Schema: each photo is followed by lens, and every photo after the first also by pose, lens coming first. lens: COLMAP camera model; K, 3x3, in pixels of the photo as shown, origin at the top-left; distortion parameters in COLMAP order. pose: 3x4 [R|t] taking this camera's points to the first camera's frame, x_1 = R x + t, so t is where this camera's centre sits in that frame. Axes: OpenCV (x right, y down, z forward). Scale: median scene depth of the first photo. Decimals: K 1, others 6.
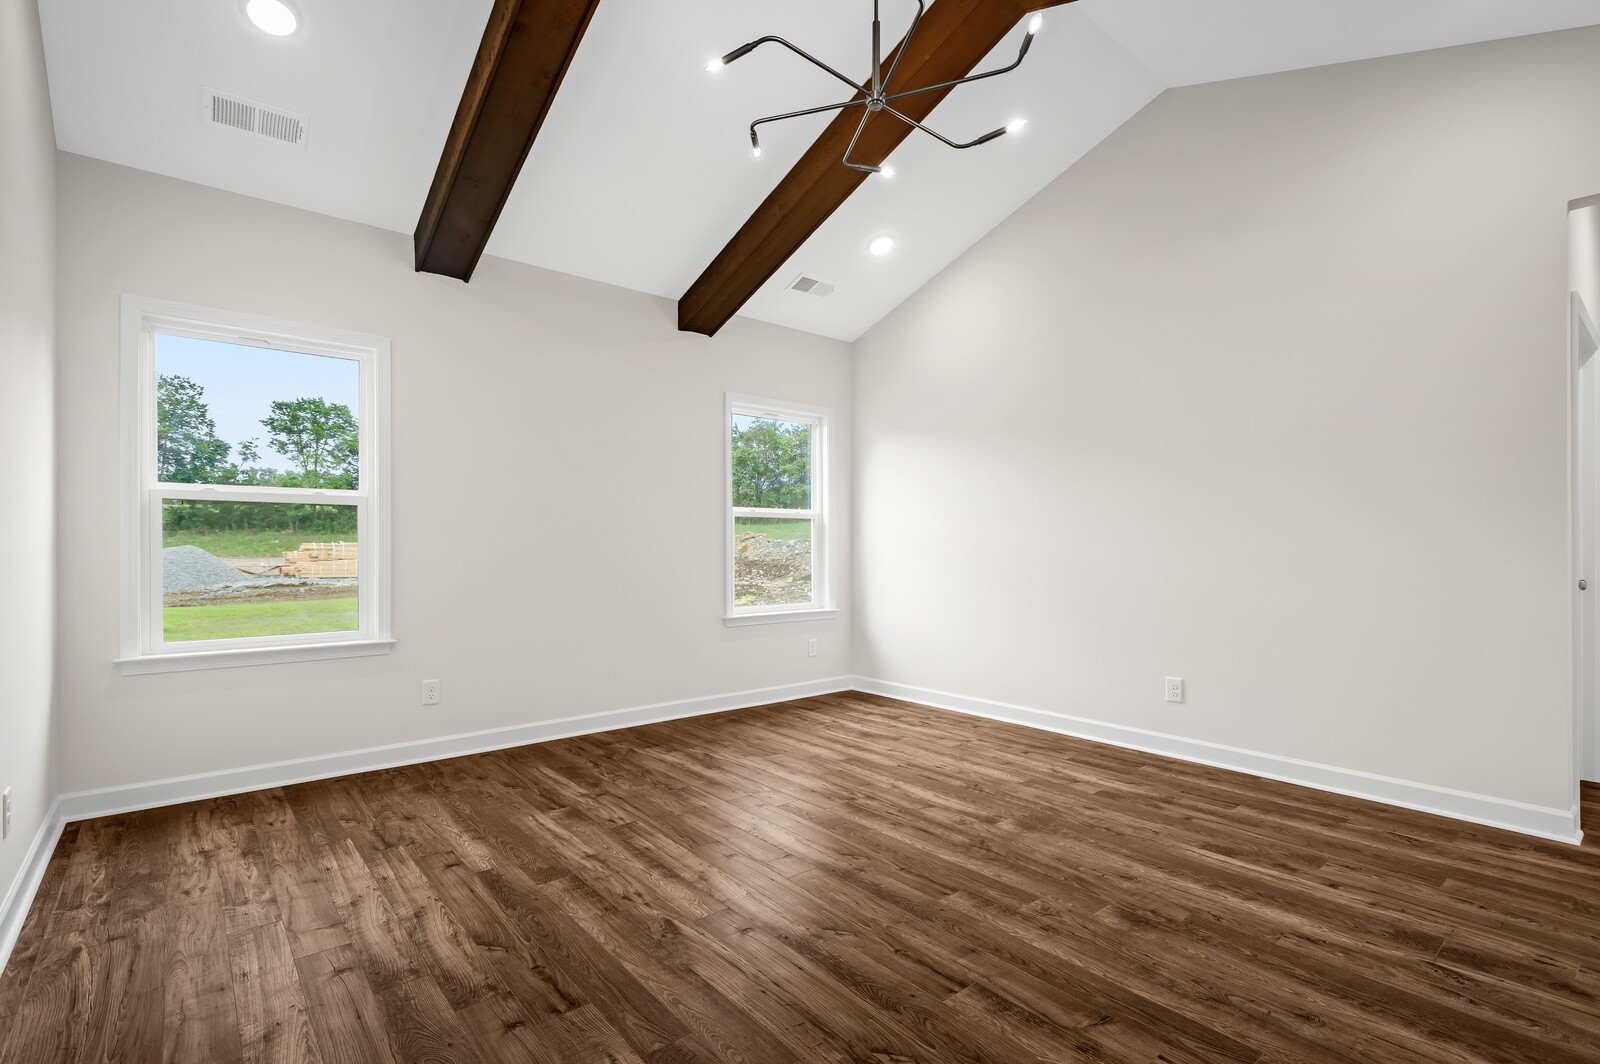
lens RADIAL K [[747.6, 0, 810.9], [0, 747.6, 542.3], [0, 0, 1]] dist [0.014315, -0.004167]
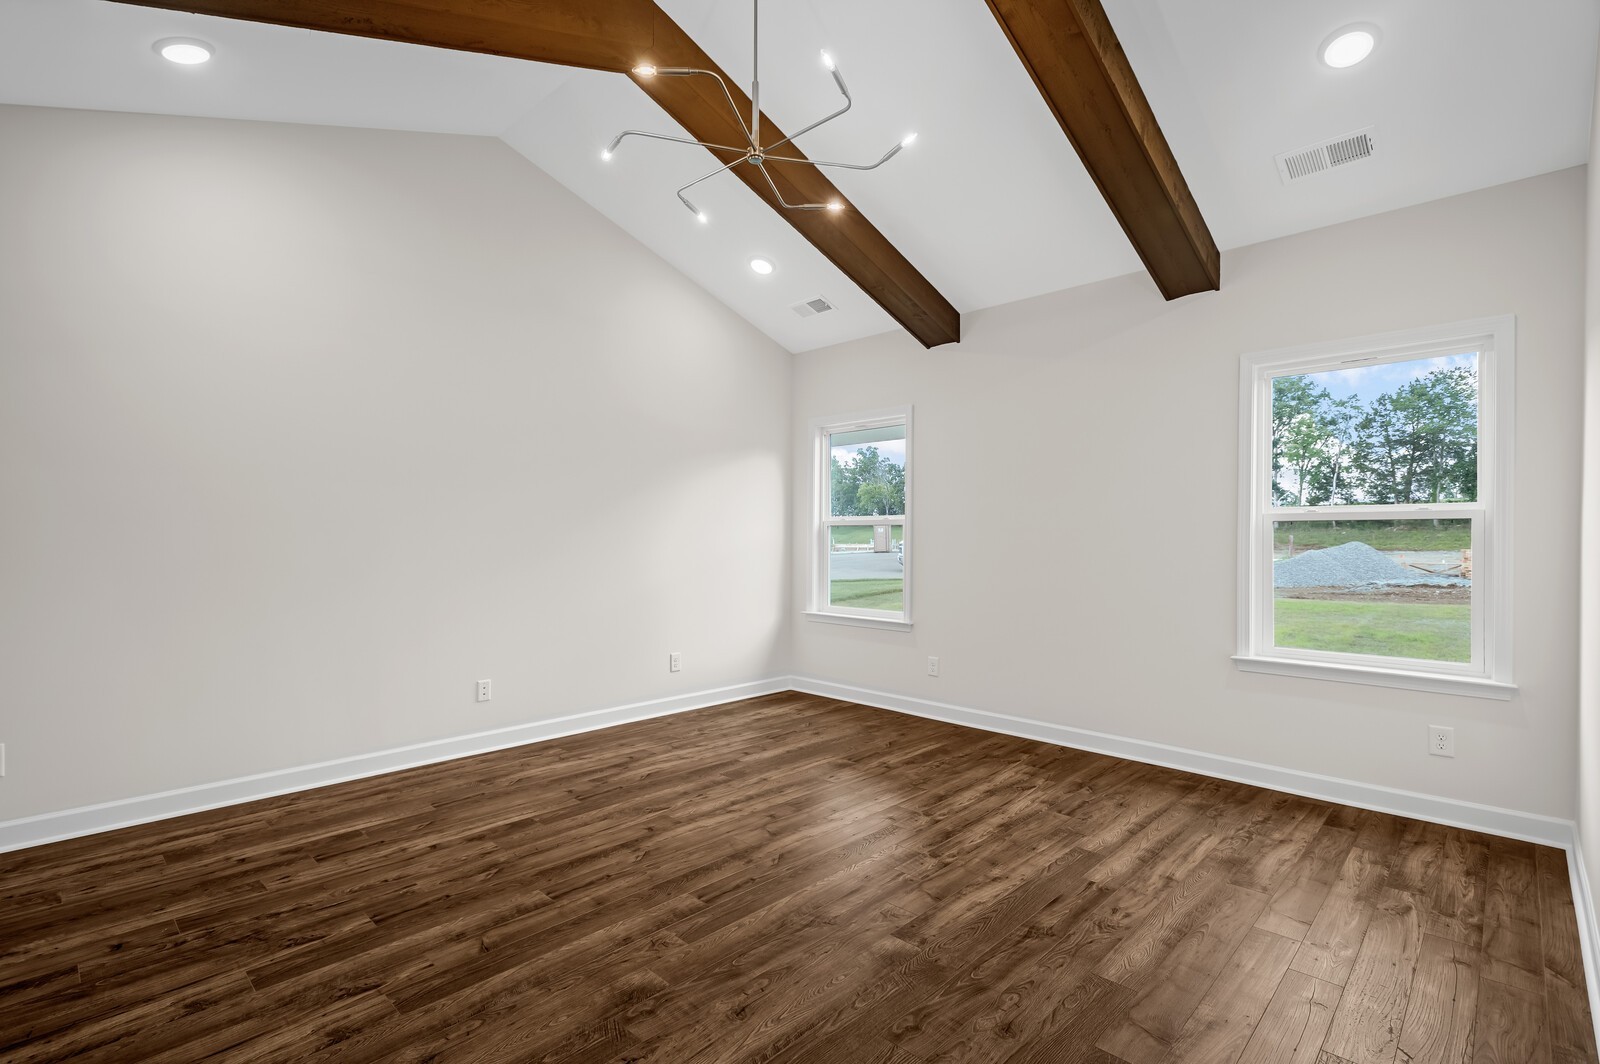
lens RADIAL K [[747.6, 0, 806.5], [0, 747.6, 535.1], [0, 0, 1]] dist [0.014315, -0.004167]
pose [[0.105368, -0.001128, -0.994433, 0.922135], [0.002276, 0.999997, -0.000893, -0.037959], [0.994431, -0.002170, 0.105370, 0.753318]]
